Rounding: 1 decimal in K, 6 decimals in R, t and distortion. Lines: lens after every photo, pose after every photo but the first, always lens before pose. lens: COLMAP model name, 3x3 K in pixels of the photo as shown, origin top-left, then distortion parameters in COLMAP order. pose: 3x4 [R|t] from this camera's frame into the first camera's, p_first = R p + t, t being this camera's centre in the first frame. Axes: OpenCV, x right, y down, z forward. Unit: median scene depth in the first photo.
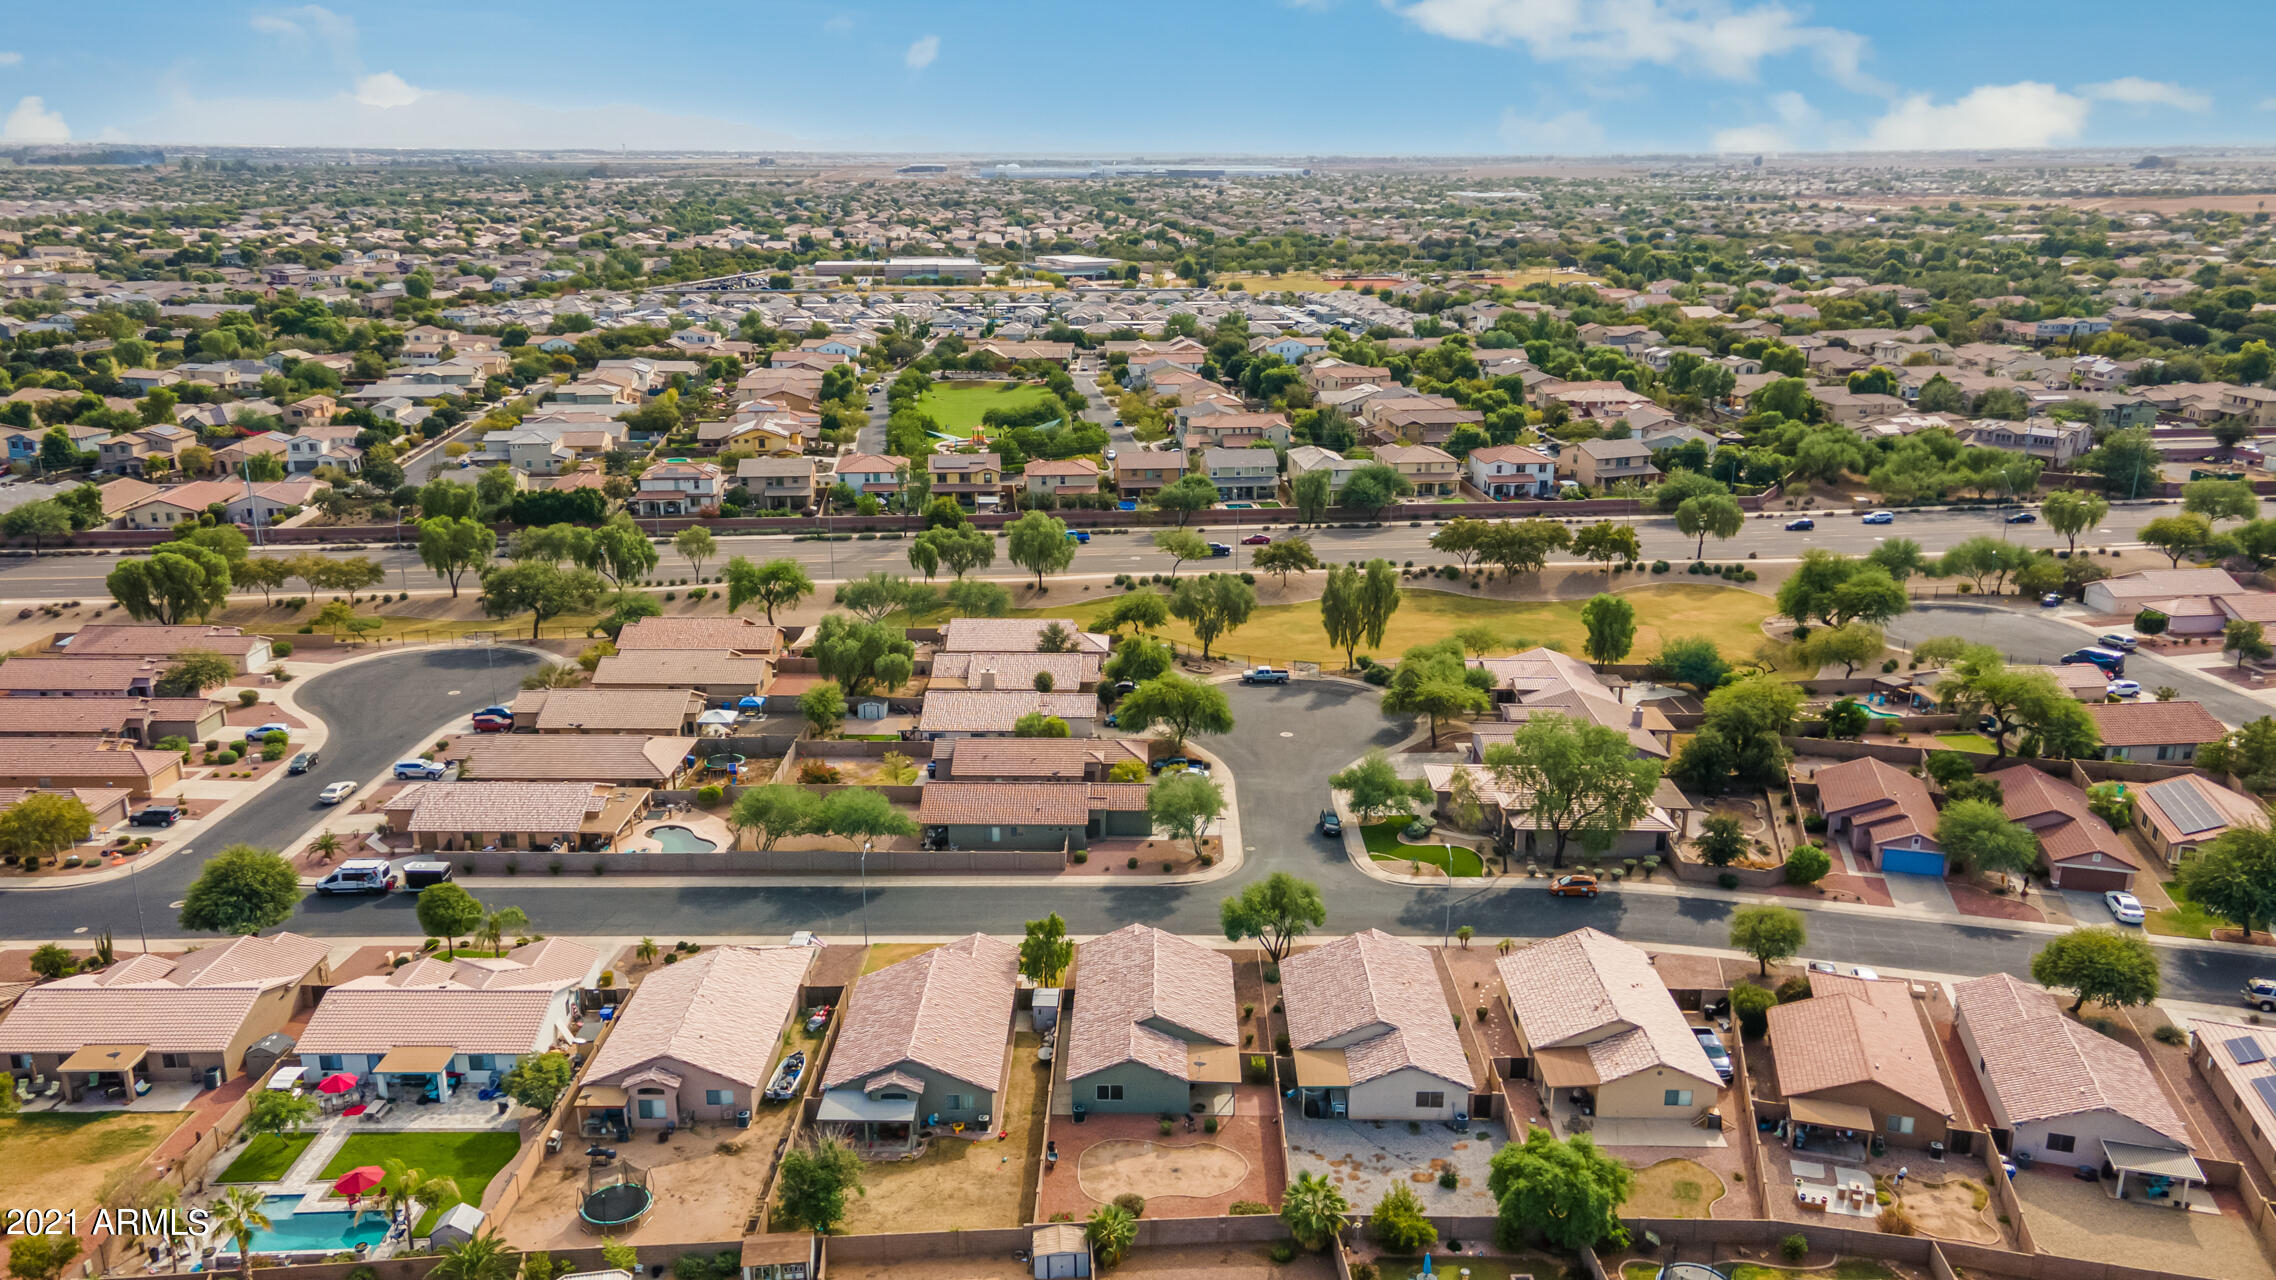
lens RADIAL K [[1694.4, 0, 1131.9], [0, 1694.4, 643.5], [0, 0, 1]] dist [0.054442, -0.001318]
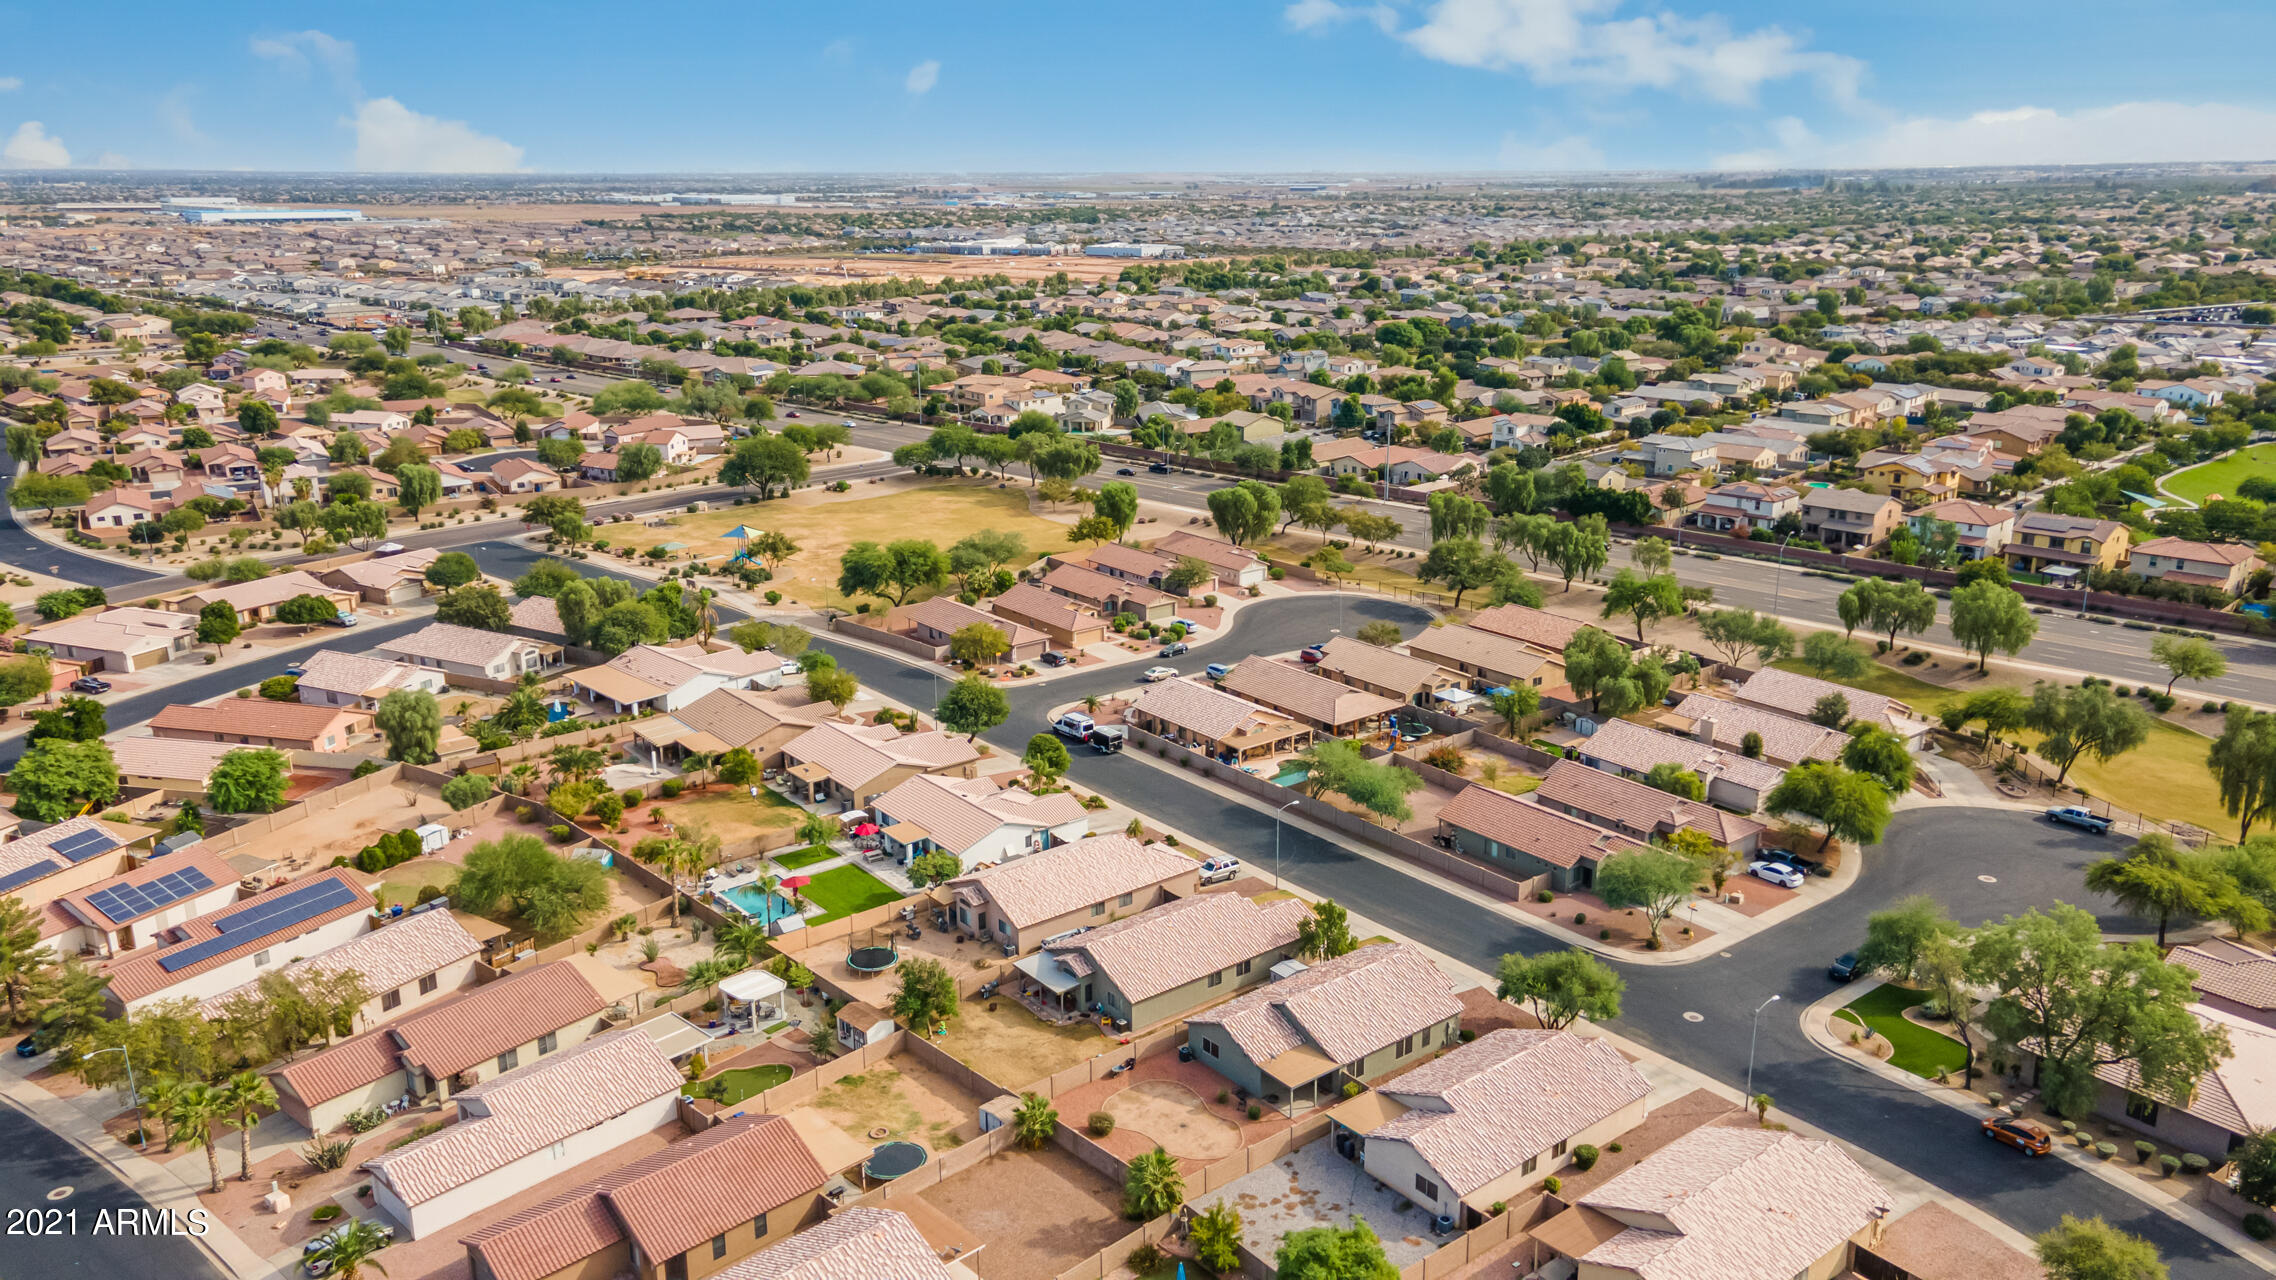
lens RADIAL K [[1658.9, 0, 1138.0], [0, 1658.9, 640.0], [0, 0, 1]] dist [0.051408, -0.006273]
pose [[0.629782, 0.209353, -0.748028, 0.516314], [-0.214305, 0.972450, 0.091734, -0.055983], [0.746624, 0.102534, 0.657297, 0.181322]]
